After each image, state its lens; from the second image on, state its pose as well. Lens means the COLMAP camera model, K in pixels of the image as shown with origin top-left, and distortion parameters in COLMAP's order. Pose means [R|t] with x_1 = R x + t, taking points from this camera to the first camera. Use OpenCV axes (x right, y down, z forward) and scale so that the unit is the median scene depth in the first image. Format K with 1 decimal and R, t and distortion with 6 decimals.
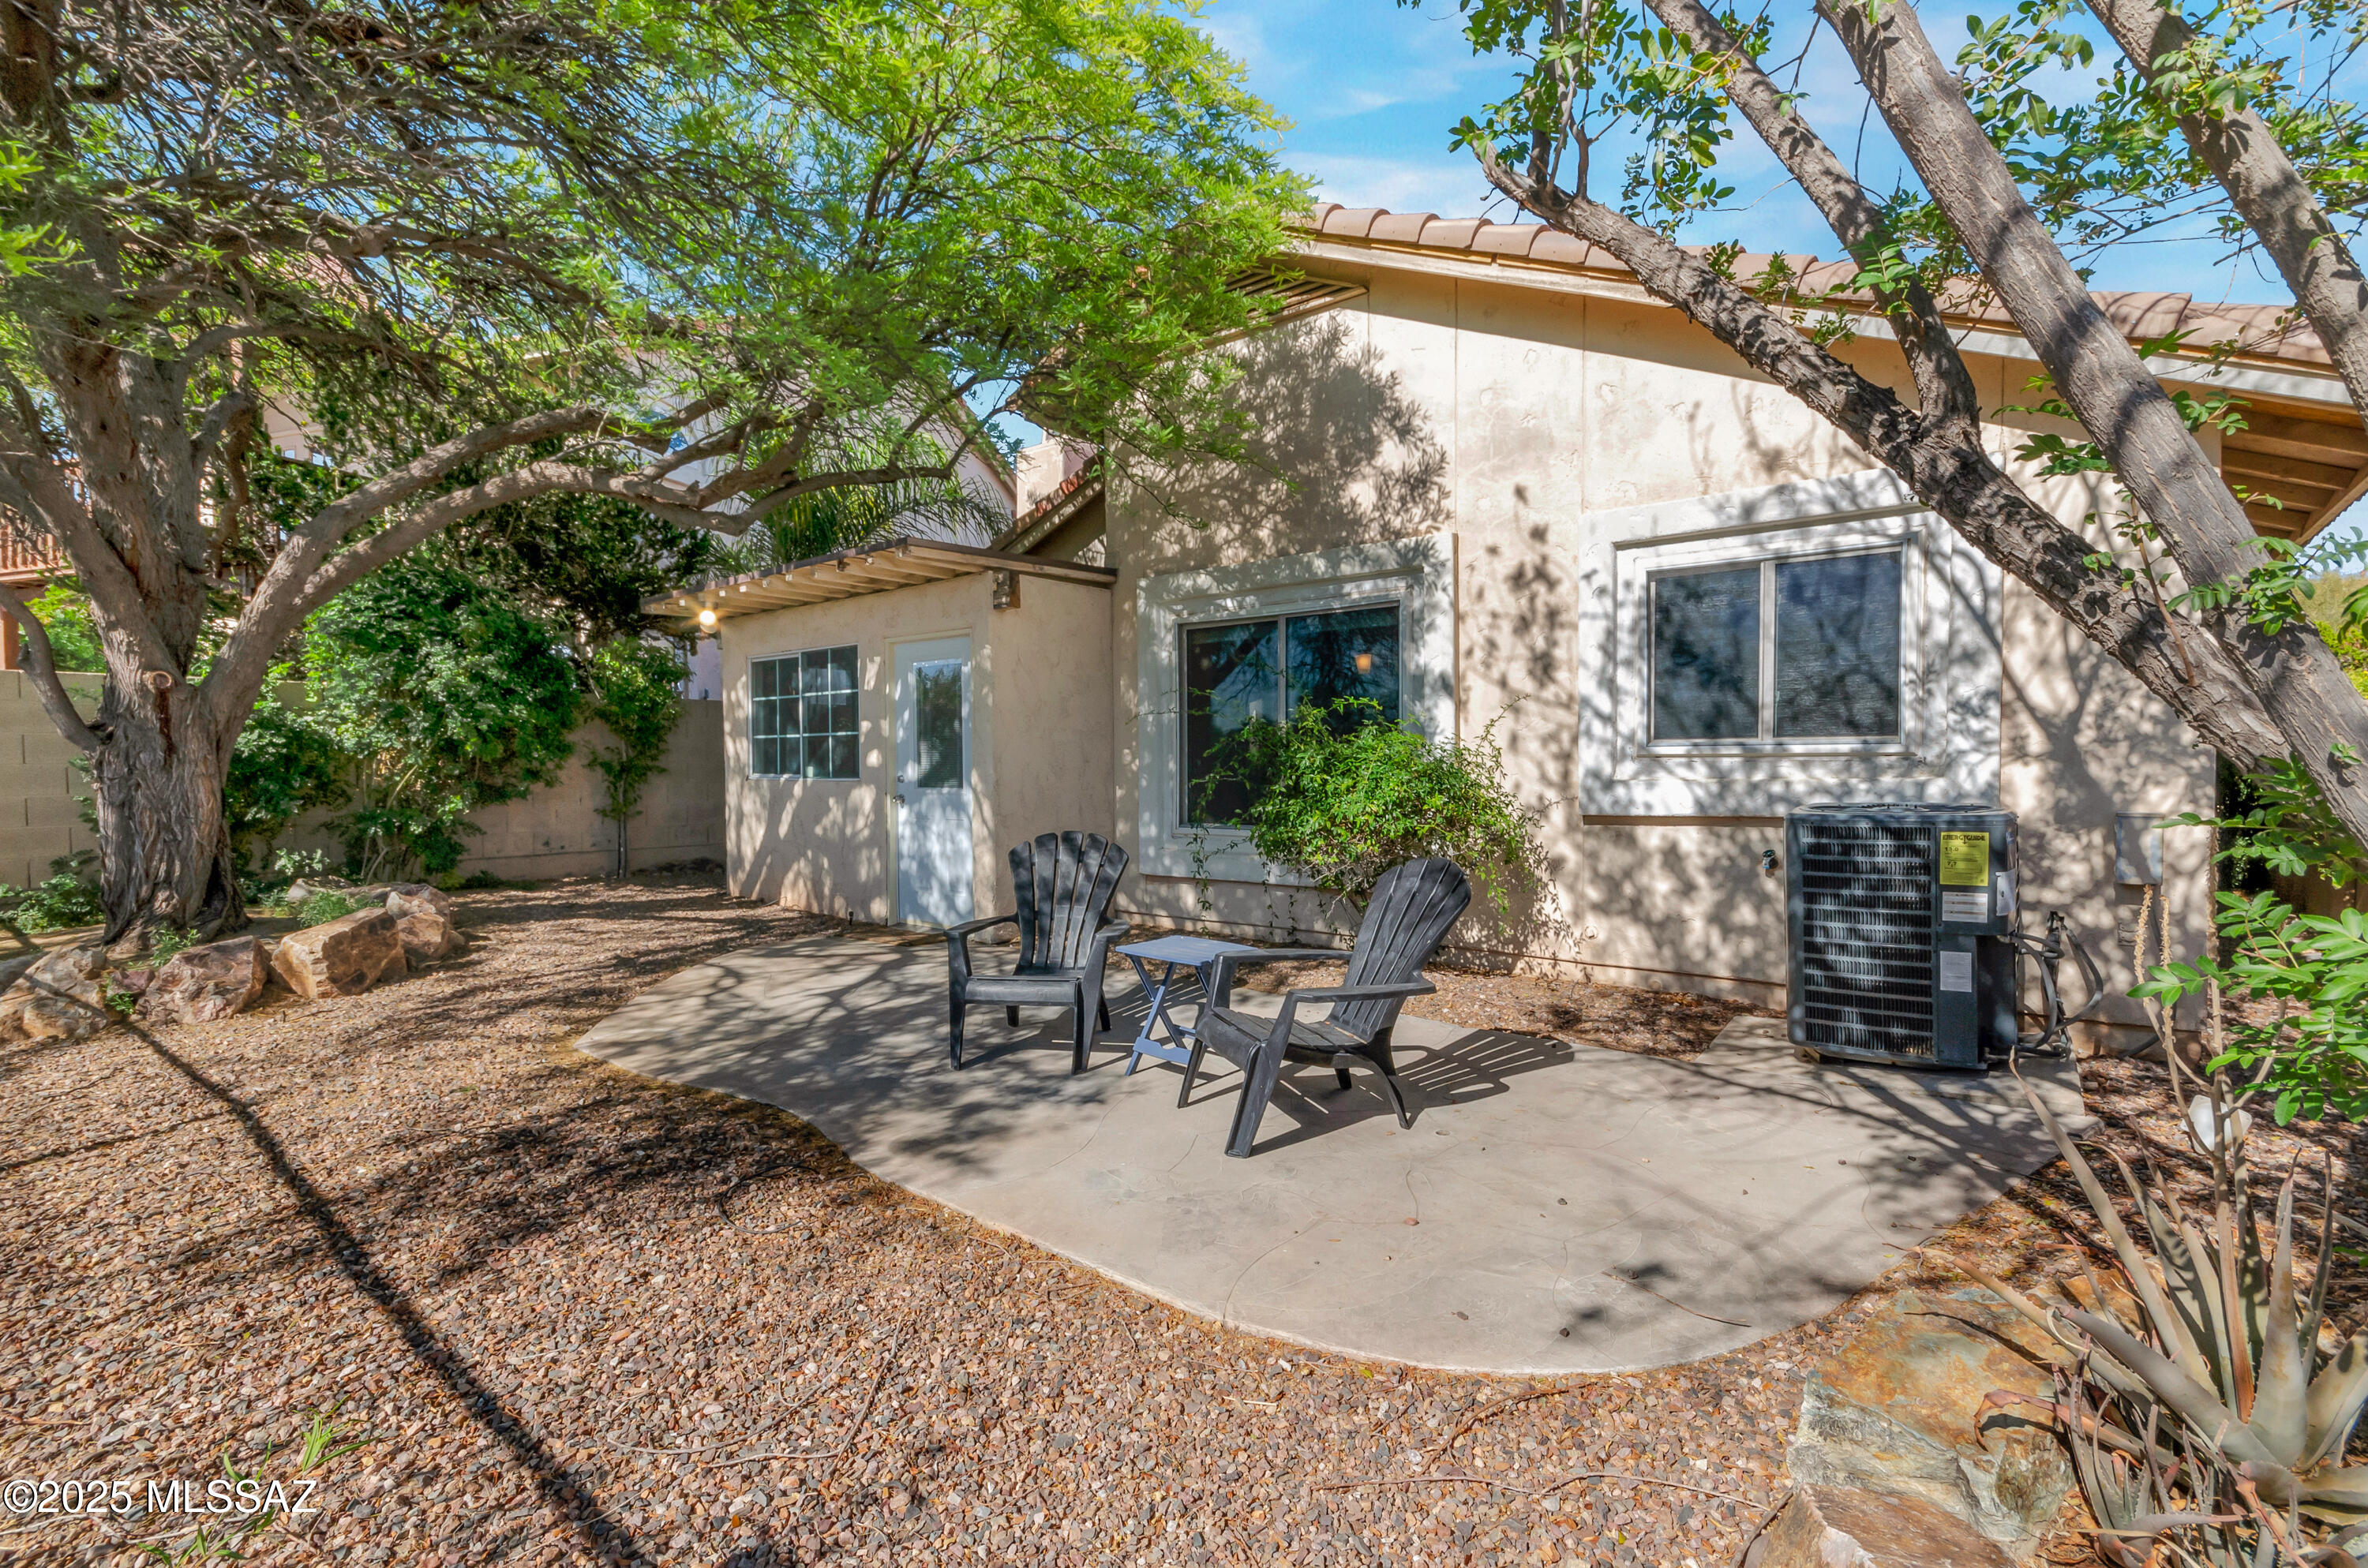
lens RADIAL K [[1079.4, 0, 1197.4], [0, 1079.4, 793.3], [0, 0, 1]] dist [-0.000378, -0.000020]
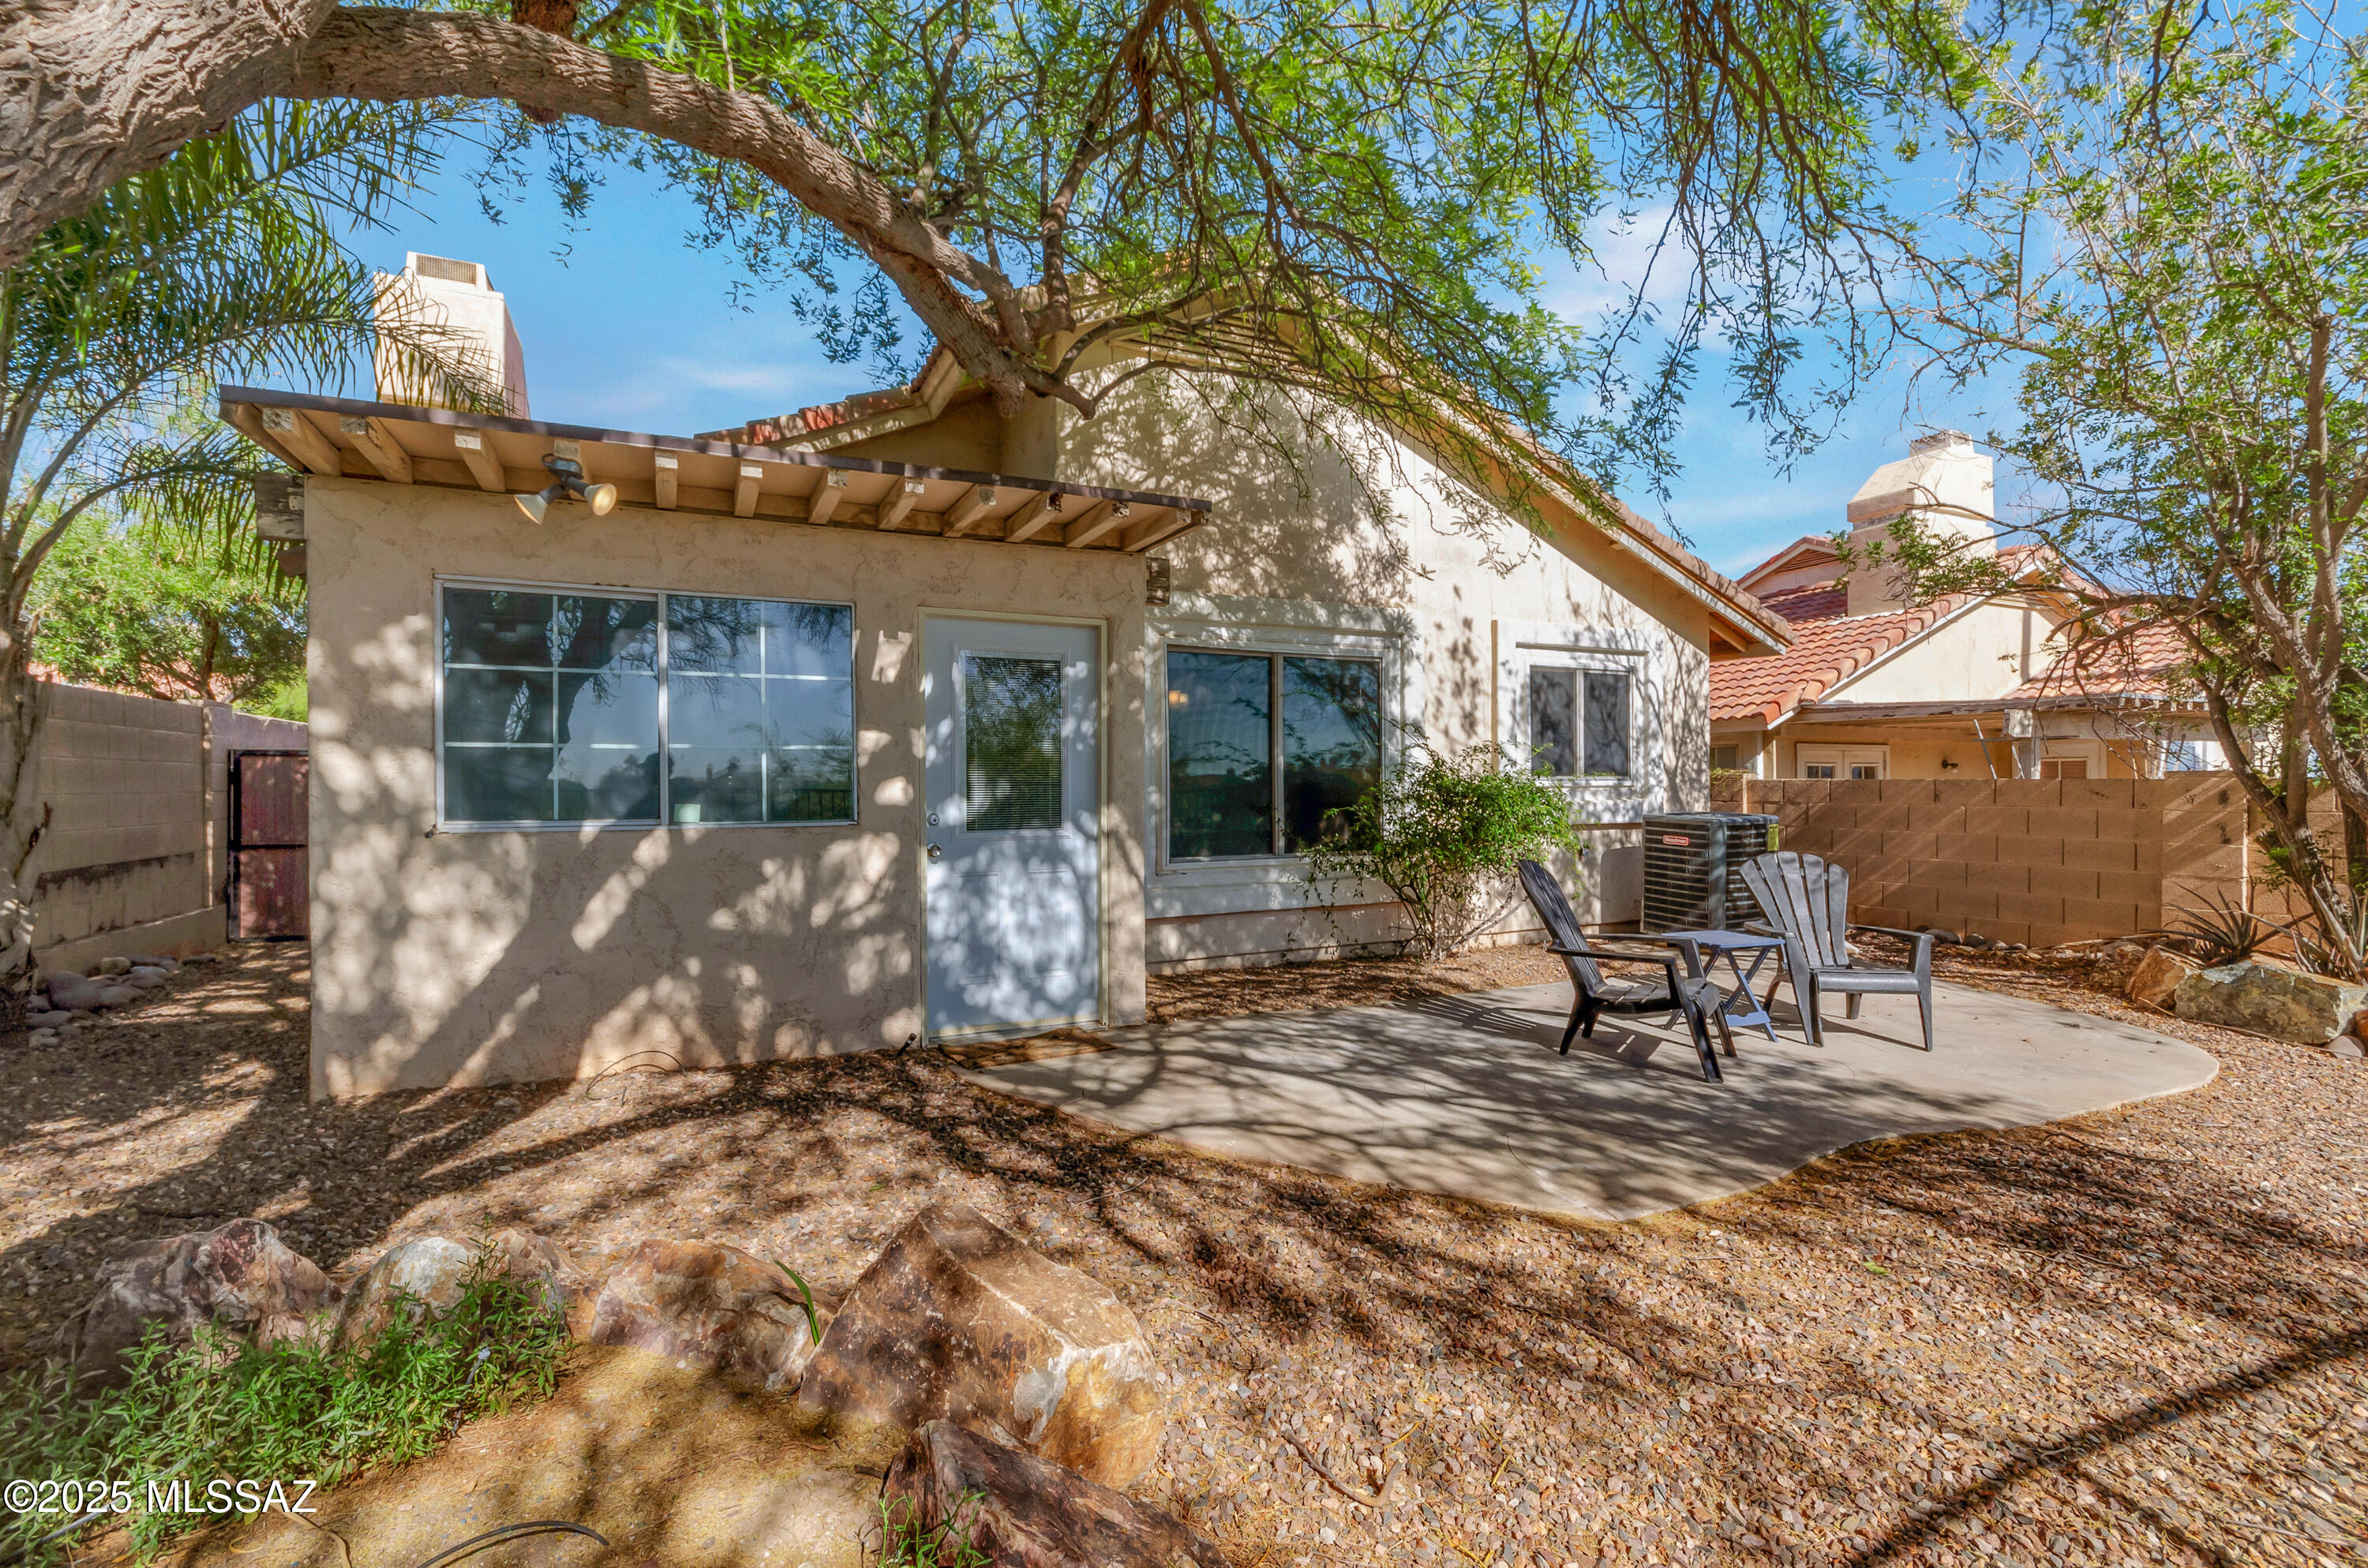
lens RADIAL K [[1052.8, 0, 1139.2], [0, 1052.8, 787.4], [0, 0, 1]] dist [0.001491, 0.000384]
pose [[0.425386, -0.002933, 0.905007, -1.038827], [0.030720, 0.999465, -0.011200, -0.031200], [-0.904490, 0.032566, 0.425249, 0.787522]]
